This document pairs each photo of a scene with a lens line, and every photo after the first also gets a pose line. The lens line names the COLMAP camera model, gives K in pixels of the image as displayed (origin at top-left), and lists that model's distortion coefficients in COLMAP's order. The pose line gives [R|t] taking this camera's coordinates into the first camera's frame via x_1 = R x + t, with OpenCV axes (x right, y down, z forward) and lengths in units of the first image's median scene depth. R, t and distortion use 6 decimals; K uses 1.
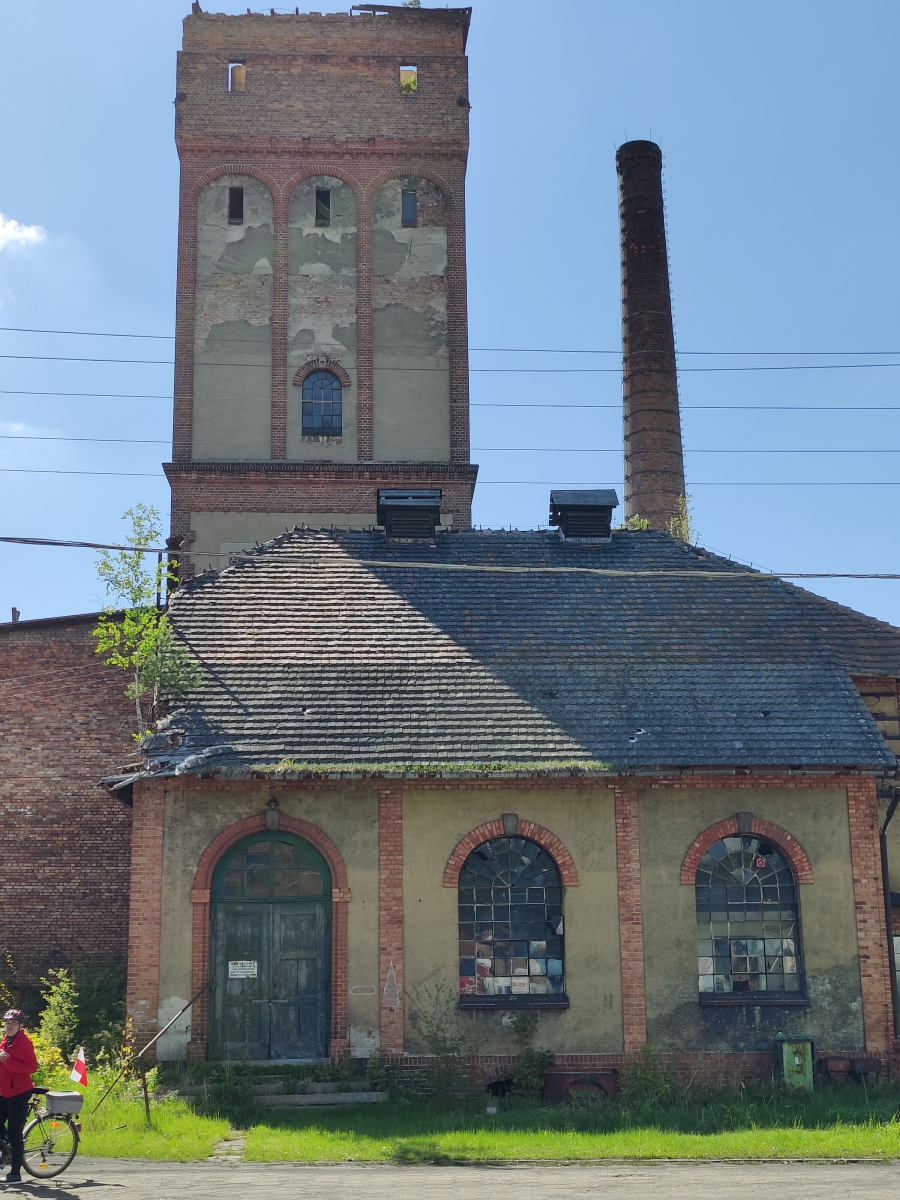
lens RADIAL K [[1650.0, 0, 442.3], [0, 1650.0, 598.7], [0, 0, 1]] dist [0.008849, -0.054295]
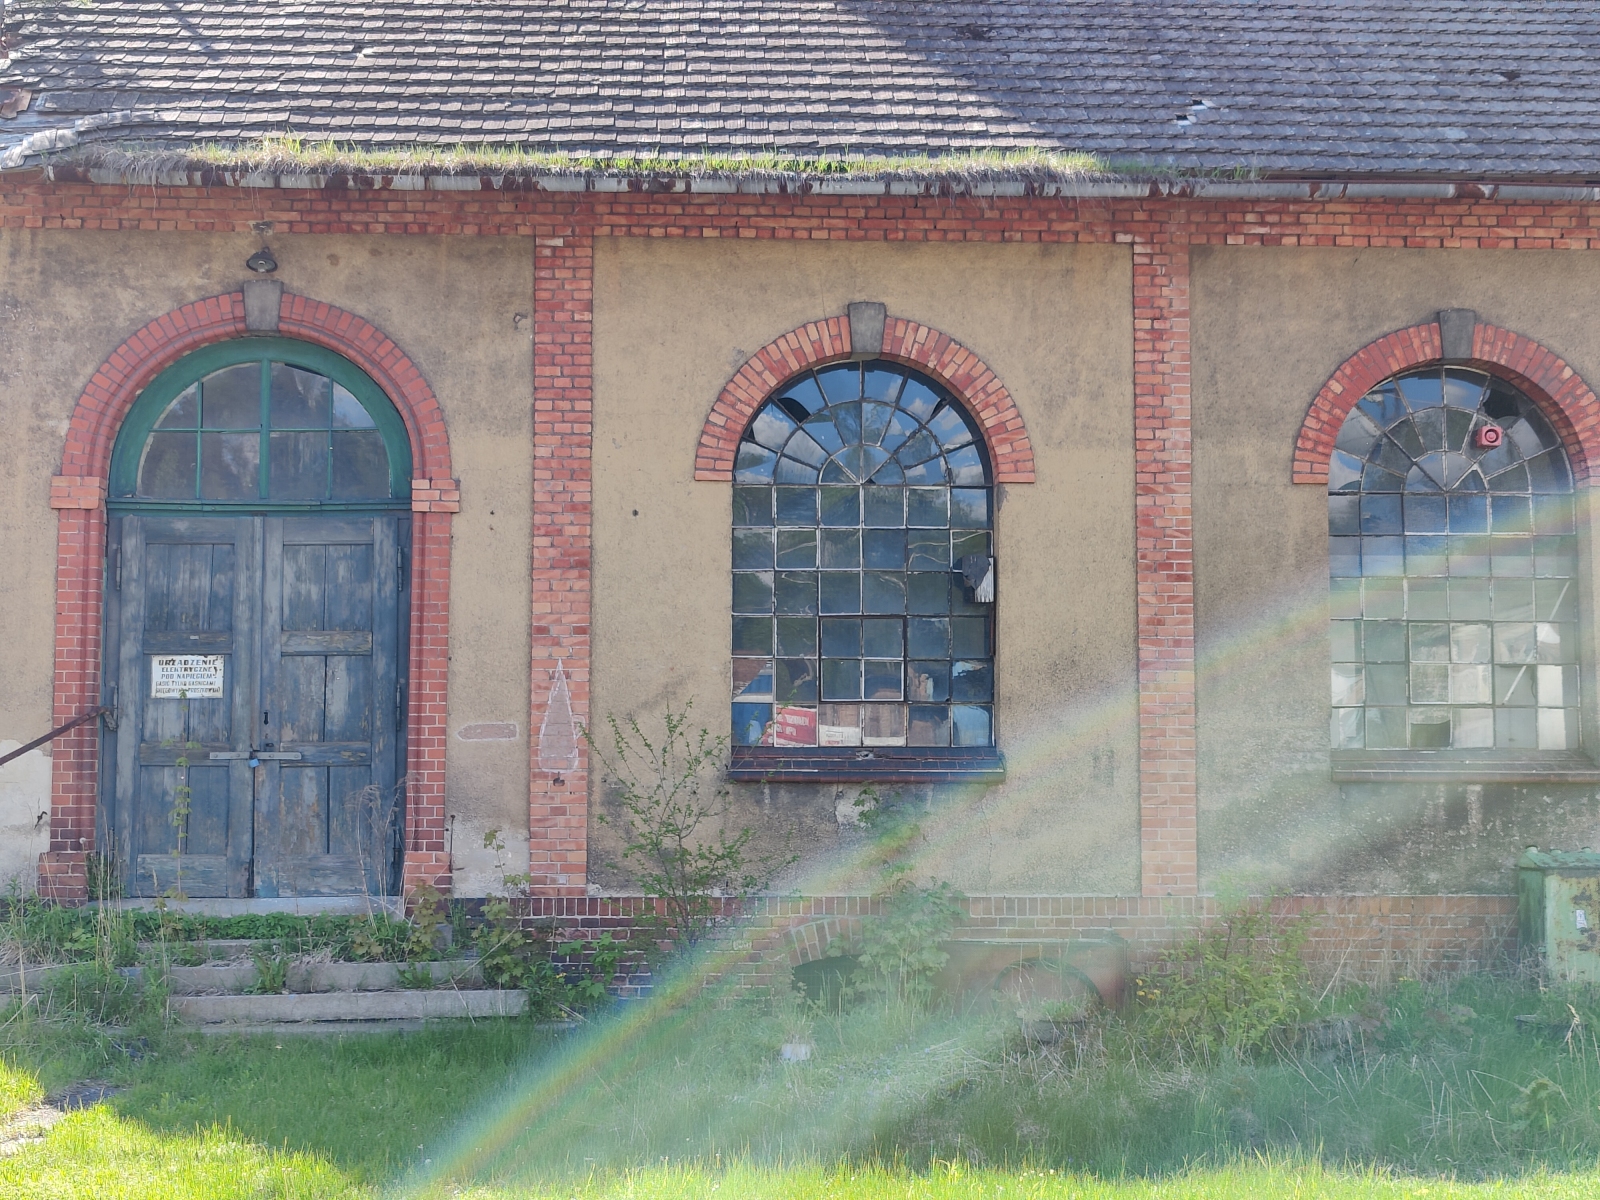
lens RADIAL K [[2200.0, 0, 779.7], [0, 2200.0, 596.2], [0, 0, 1]] dist [0.008849, -0.054295]
pose [[0.999901, 0.012779, -0.005966, 0.024365], [-0.011734, 0.988502, 0.150752, 0.121794], [0.007824, -0.150667, 0.988554, 0.472092]]
